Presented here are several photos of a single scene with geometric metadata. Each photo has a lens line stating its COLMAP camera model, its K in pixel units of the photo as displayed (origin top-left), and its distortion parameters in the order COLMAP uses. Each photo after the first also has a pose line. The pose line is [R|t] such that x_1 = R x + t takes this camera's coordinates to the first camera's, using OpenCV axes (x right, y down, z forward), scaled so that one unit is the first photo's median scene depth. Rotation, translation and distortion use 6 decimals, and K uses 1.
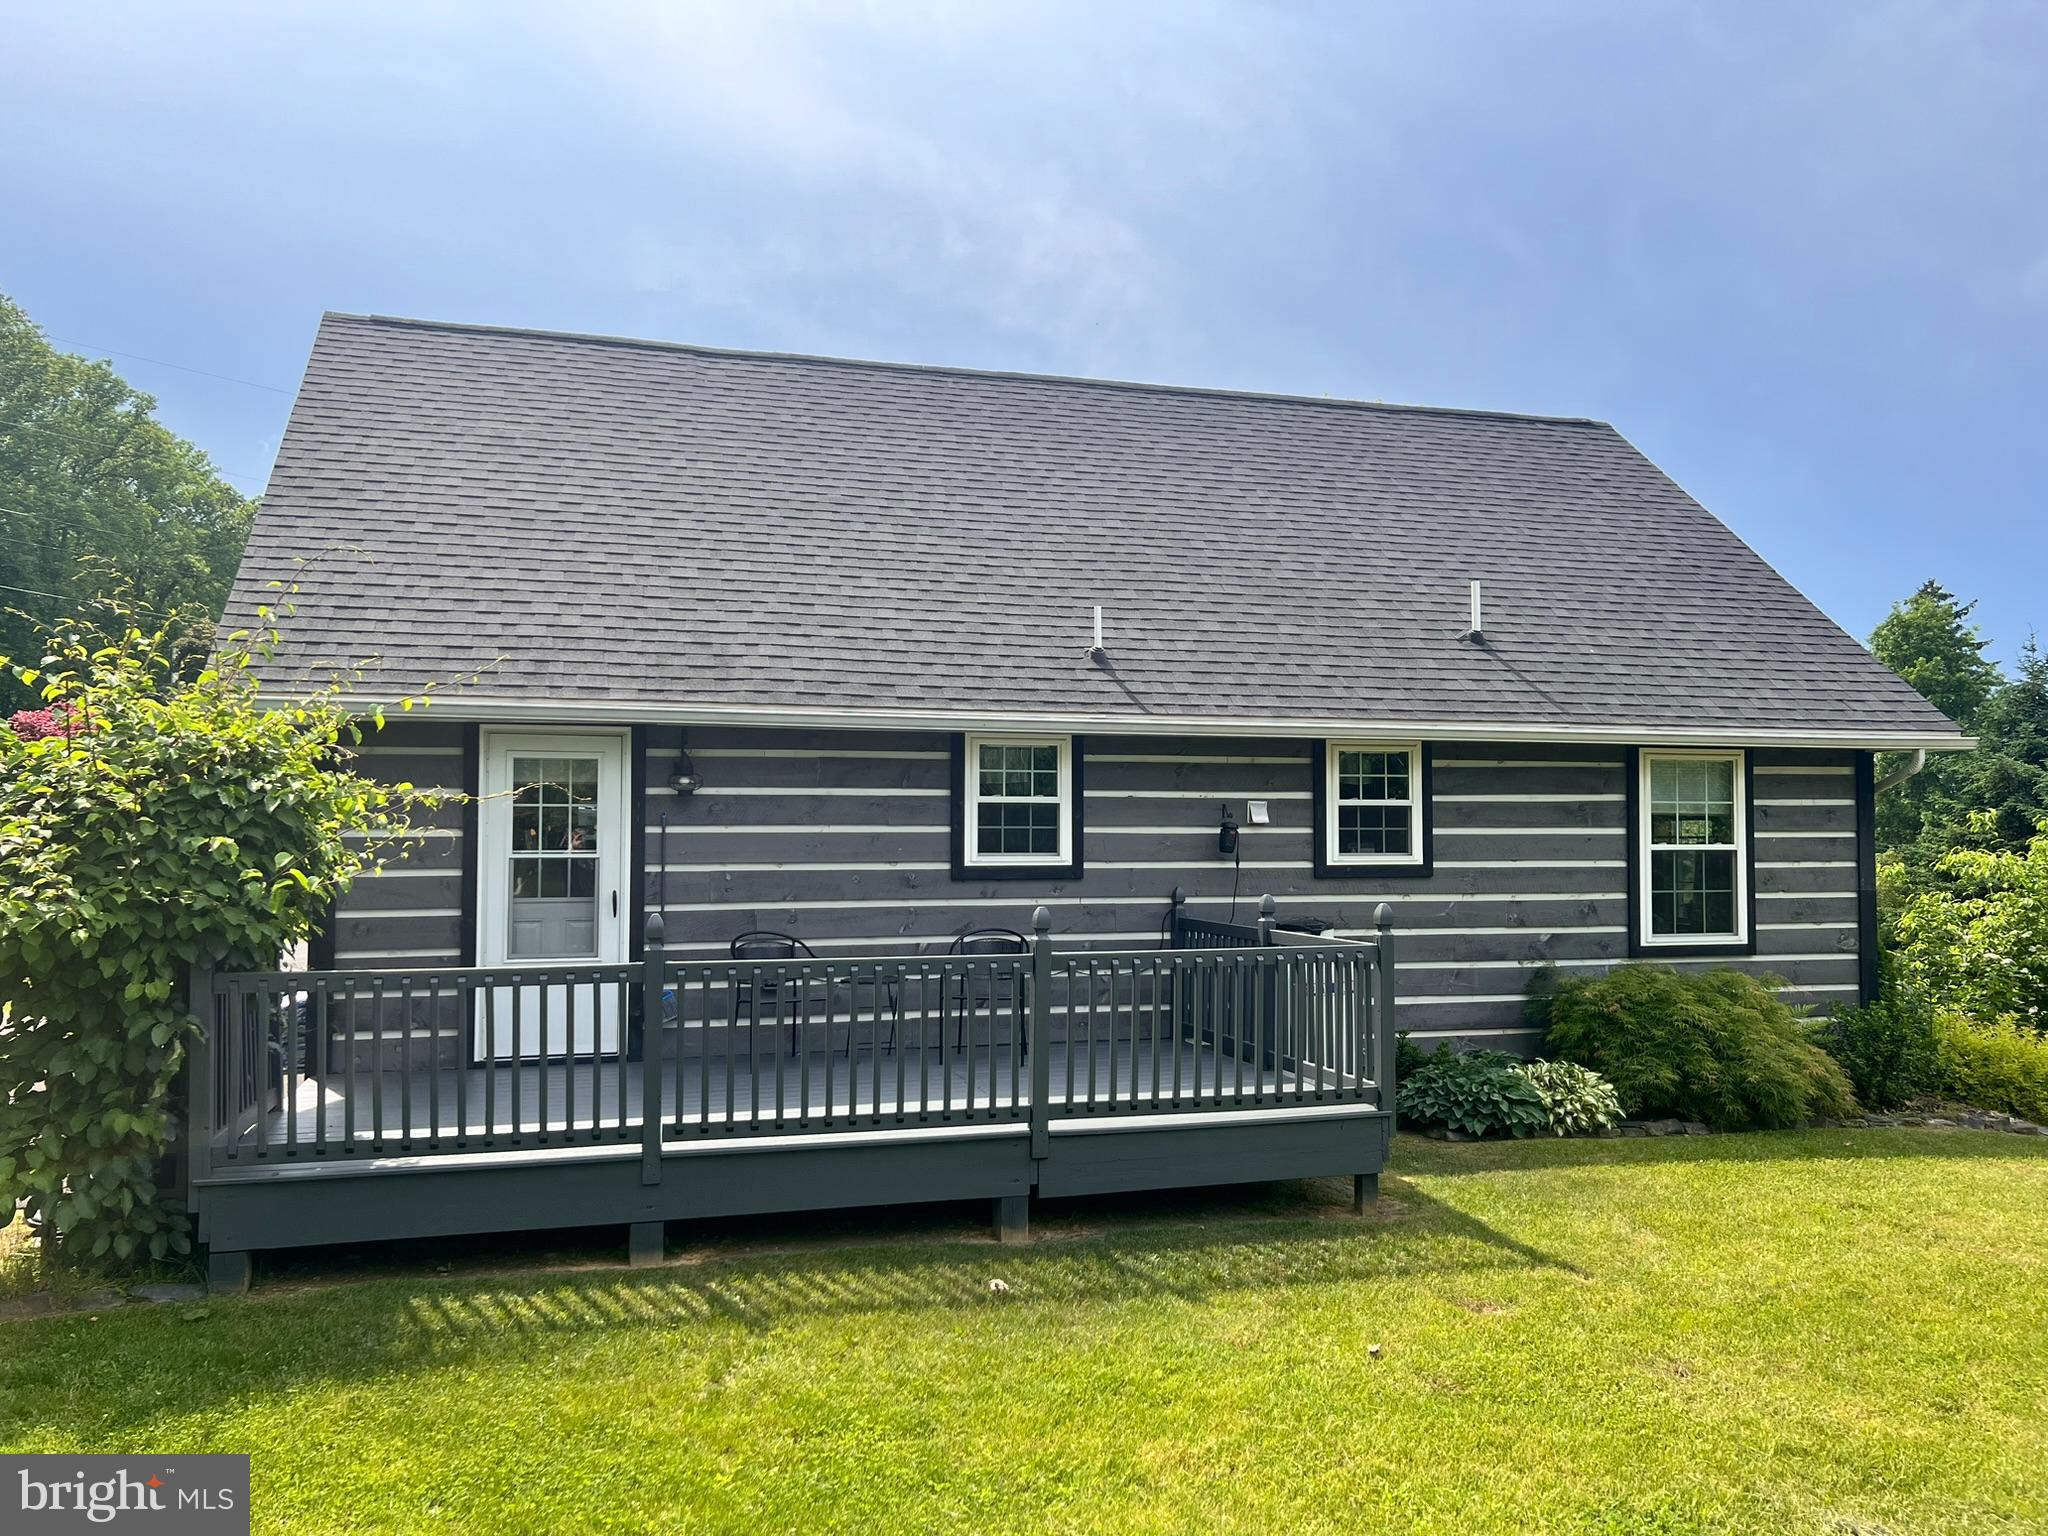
lens RADIAL K [[1554.1, 0, 1024.2], [0, 1554.1, 762.3], [0, 0, 1]] dist [0.027635, -0.013832]
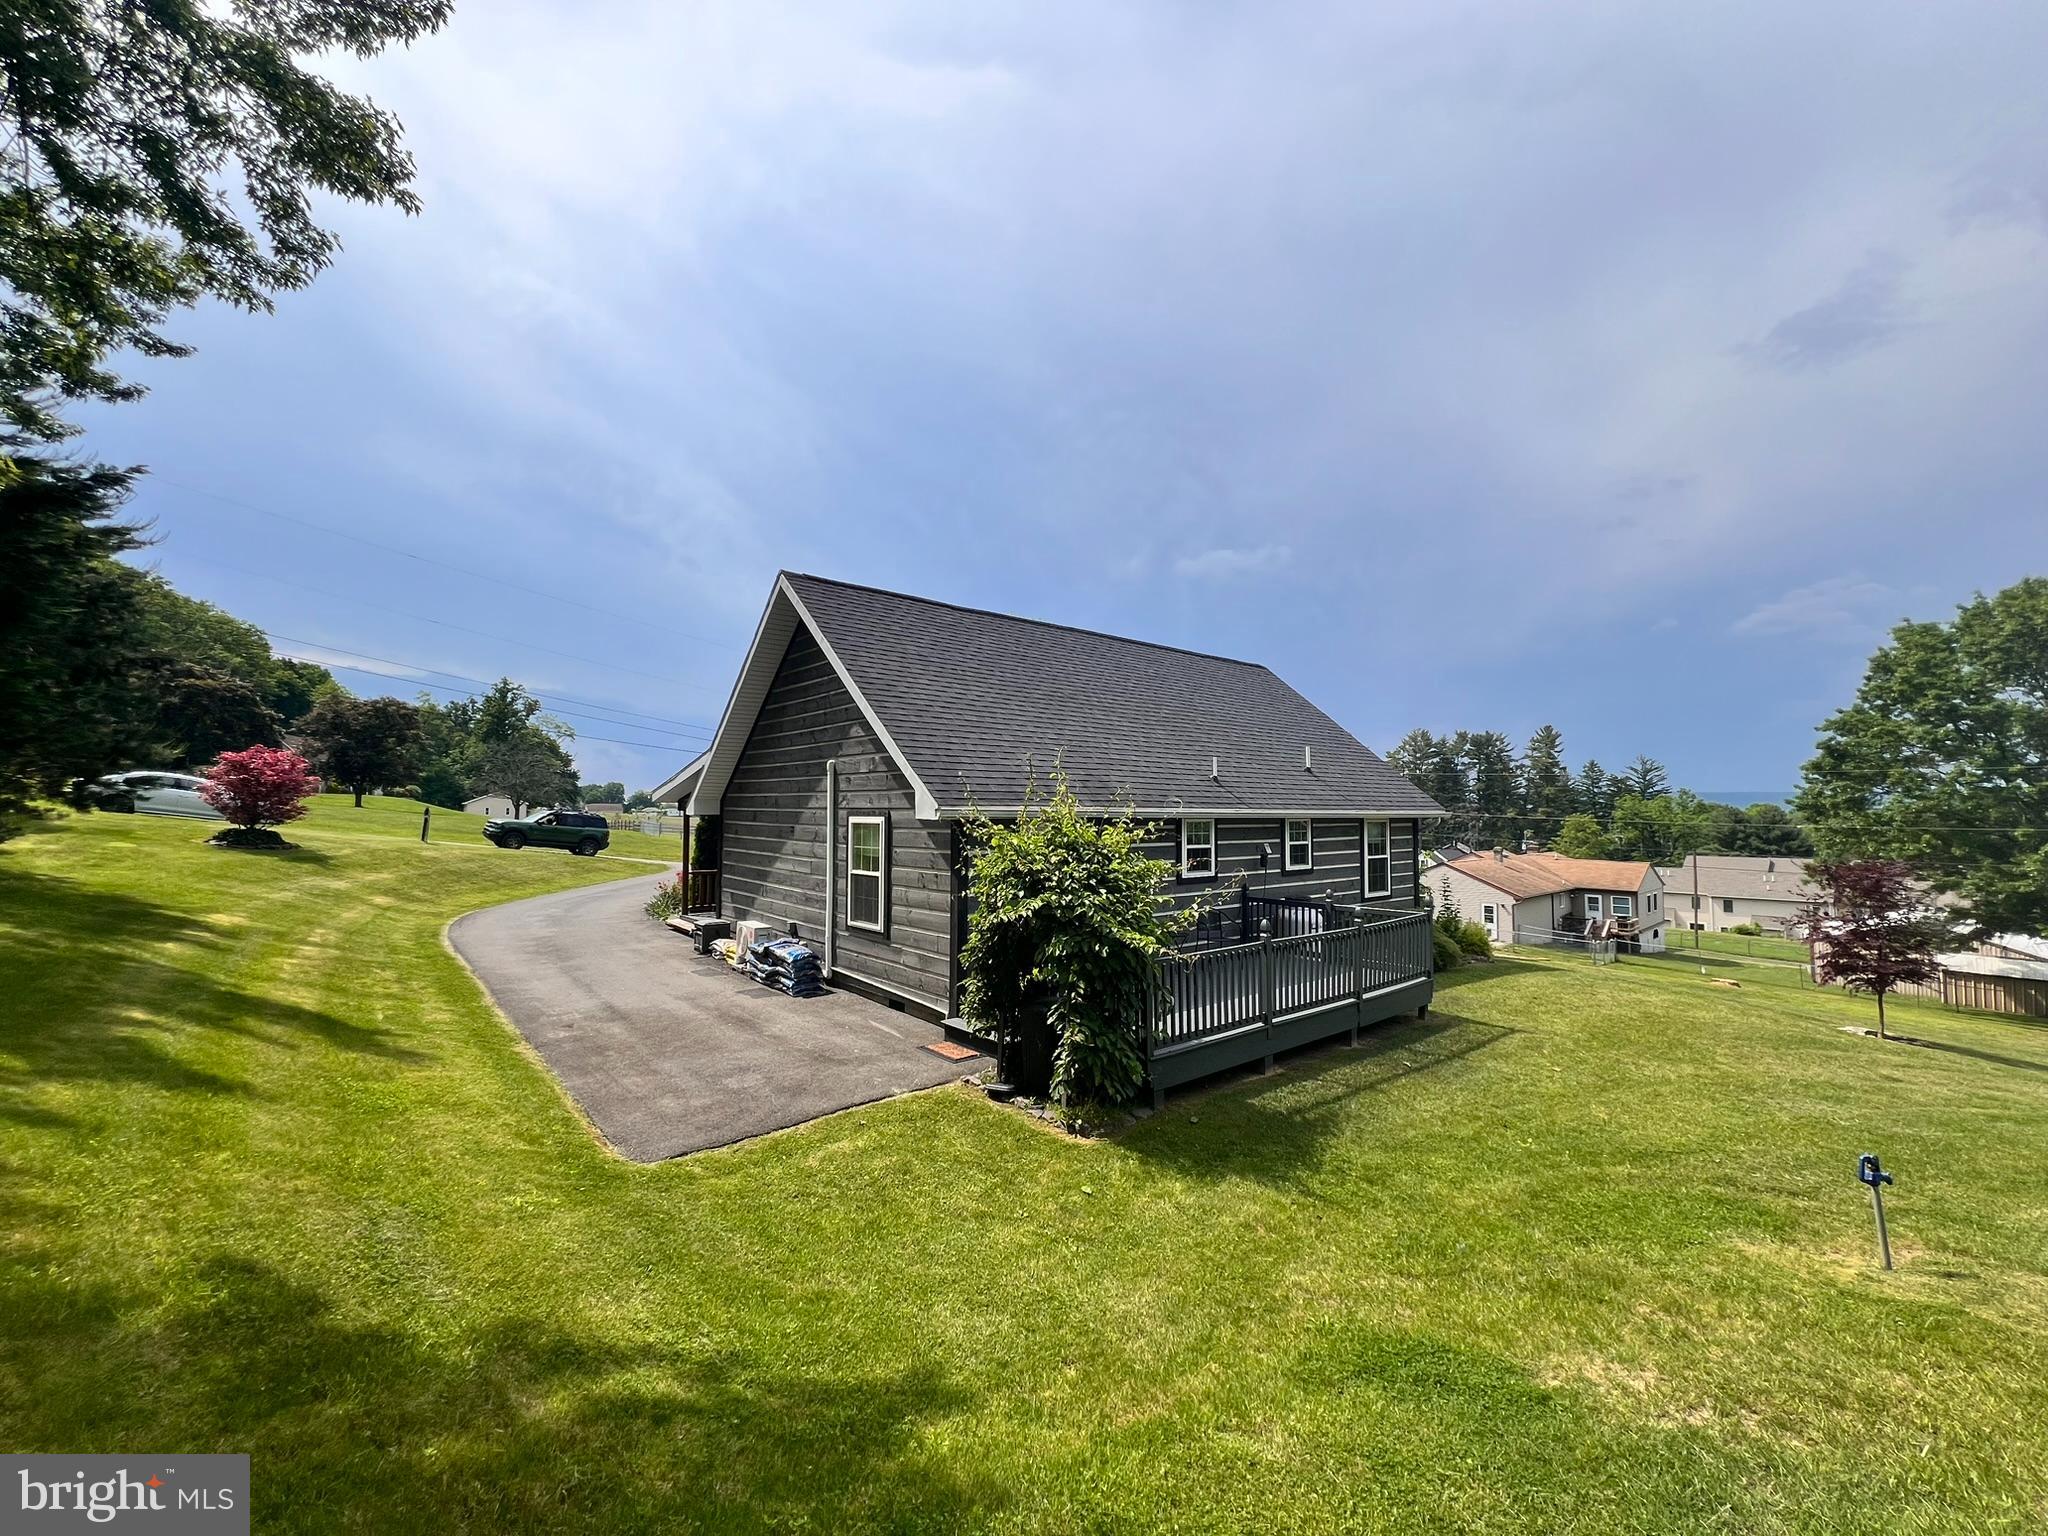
lens RADIAL K [[818.2, 0, 1022.5], [0, 818.2, 782.2], [0, 0, 1]] dist [-0.002470, 0.000871]
pose [[0.917107, 0.017005, 0.398279, -0.658099], [-0.020448, 0.999781, 0.004398, -0.063266], [-0.398117, -0.012178, 0.917254, 0.032727]]
